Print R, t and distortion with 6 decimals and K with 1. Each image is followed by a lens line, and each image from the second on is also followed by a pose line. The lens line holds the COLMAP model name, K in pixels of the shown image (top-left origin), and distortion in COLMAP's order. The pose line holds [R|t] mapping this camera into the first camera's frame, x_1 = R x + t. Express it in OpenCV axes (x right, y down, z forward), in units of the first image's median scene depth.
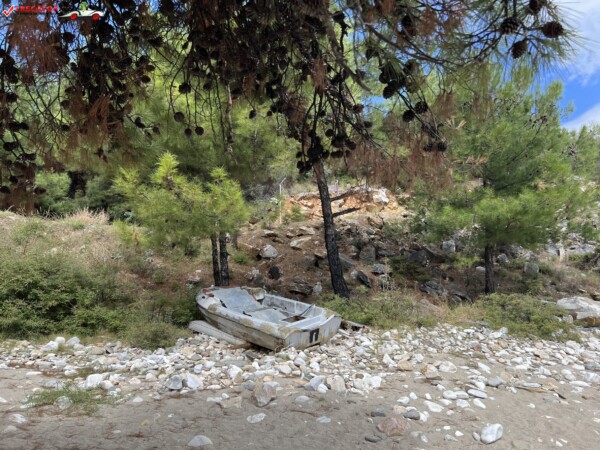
lens RADIAL K [[452.9, 0, 299.9], [0, 452.9, 224.6], [0, 0, 1]] dist [0.062926, -0.076567]
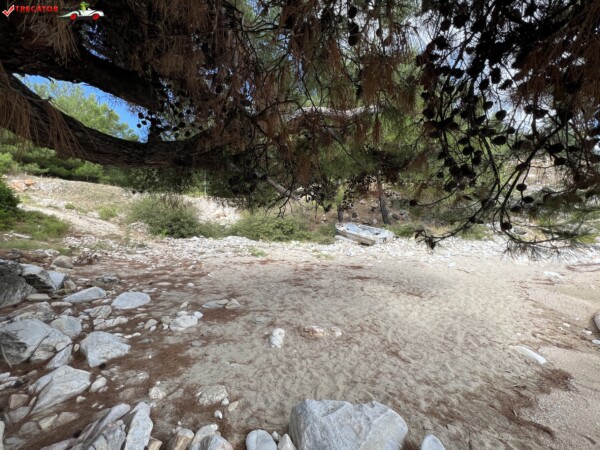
lens RADIAL K [[241.3, 0, 300.1], [0, 241.3, 225.9], [0, 0, 1]] dist [-0.001880, 0.000662]
pose [[0.982363, -0.021714, -0.185719, -0.178278], [0.052446, 0.985362, 0.162209, -0.094402], [0.179478, -0.169088, 0.969122, -0.454586]]
